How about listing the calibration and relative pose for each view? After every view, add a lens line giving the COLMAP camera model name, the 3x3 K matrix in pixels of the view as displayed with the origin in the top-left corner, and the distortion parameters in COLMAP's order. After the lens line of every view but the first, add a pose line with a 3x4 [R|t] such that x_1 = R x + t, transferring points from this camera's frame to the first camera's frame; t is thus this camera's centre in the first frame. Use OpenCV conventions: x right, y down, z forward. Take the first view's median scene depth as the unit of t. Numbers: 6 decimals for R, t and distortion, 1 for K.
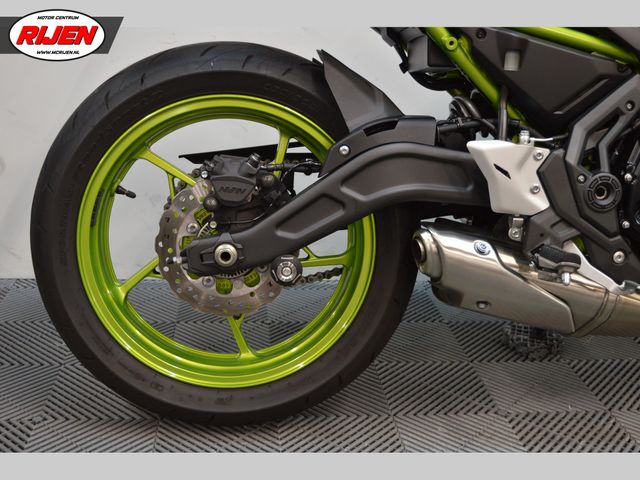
lens RADIAL K [[784.5, 0, 320.0], [0, 784.5, 240.0], [0, 0, 1]] dist [-0.054001, -0.012418]
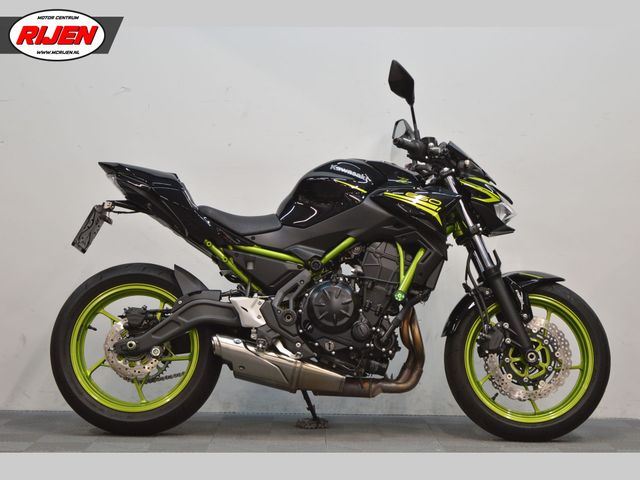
lens RADIAL K [[1440.6, 0, 320.0], [0, 1440.6, 240.0], [0, 0, 1]] dist [0.067037, 0.167802]
pose [[0.994635, -0.032883, -0.098082, 0.891591], [0.001067, 0.951344, -0.308129, 1.062688], [0.103442, 0.306371, 0.946275, -3.204120]]
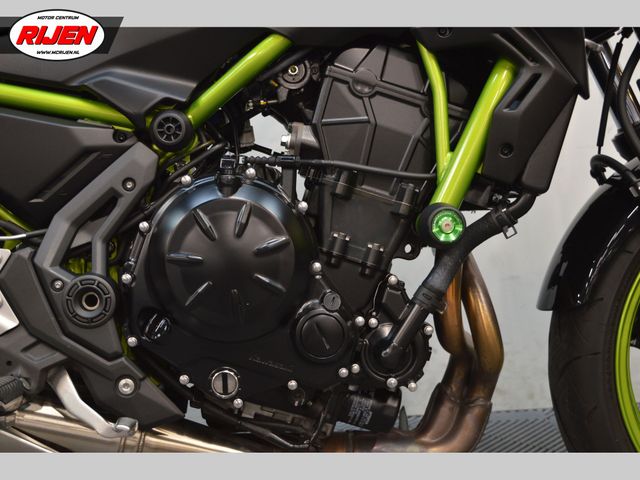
lens RADIAL K [[1056.8, 0, 320.0], [0, 1056.8, 240.0], [0, 0, 1]] dist [-0.006157, 0.006890]
pose [[0.996827, -0.066499, -0.043741, 0.628218], [0.059971, 0.988813, -0.136576, 0.032936], [0.052334, 0.133520, 0.989663, -0.004509]]
